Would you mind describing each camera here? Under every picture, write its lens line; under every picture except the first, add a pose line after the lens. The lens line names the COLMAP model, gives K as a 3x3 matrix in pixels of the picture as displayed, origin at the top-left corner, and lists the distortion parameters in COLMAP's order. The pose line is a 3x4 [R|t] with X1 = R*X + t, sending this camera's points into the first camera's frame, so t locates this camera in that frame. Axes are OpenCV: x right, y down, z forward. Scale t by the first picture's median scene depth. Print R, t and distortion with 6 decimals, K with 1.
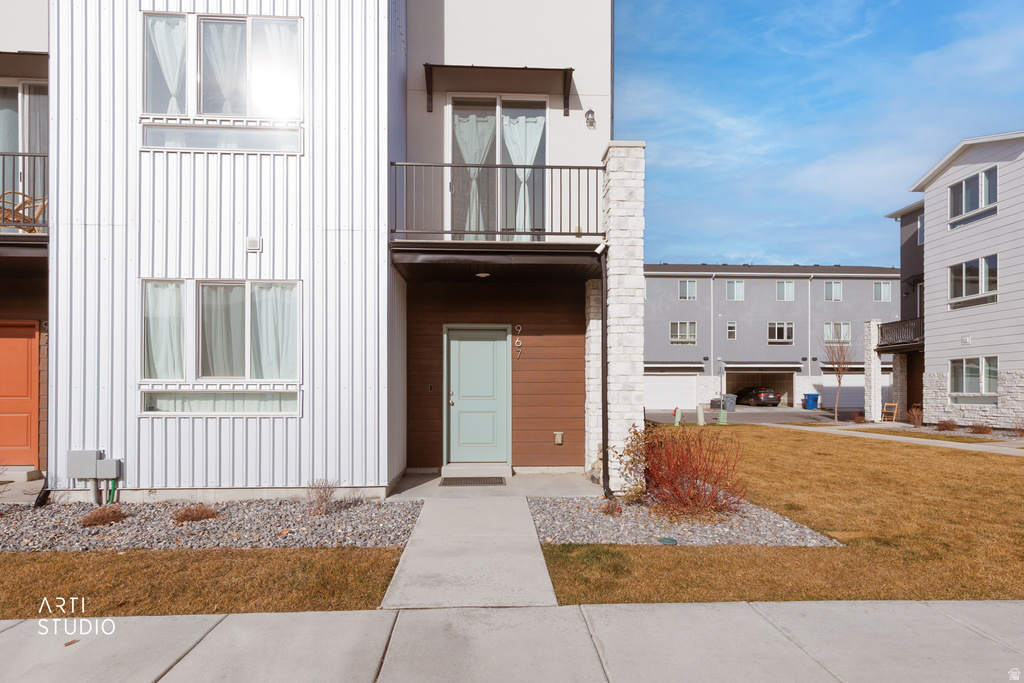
lens RADIAL K [[538.1, 0, 509.9], [0, 538.1, 387.8], [0, 0, 1]] dist [0.000262, 0.000048]
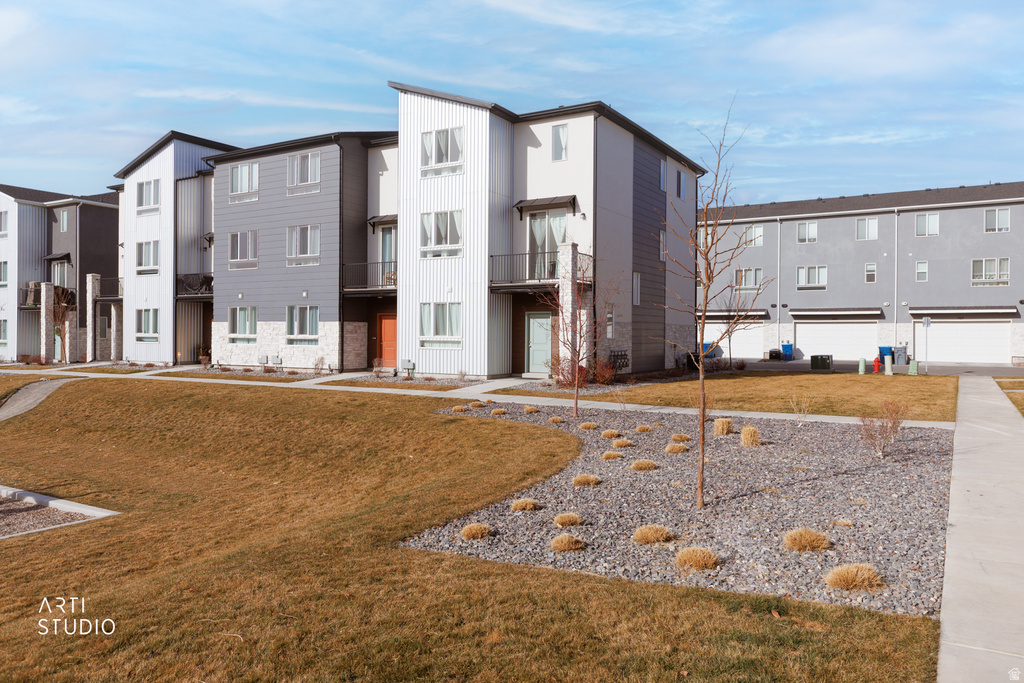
lens RADIAL K [[740.8, 0, 512.0], [0, 740.8, 341.5], [0, 0, 1]] dist [-0.001406, -0.000533]
pose [[0.819578, 0.012218, -0.572837, 2.044469], [-0.003385, 0.999858, 0.016482, -0.055090], [0.572957, -0.011569, 0.819504, -2.031776]]
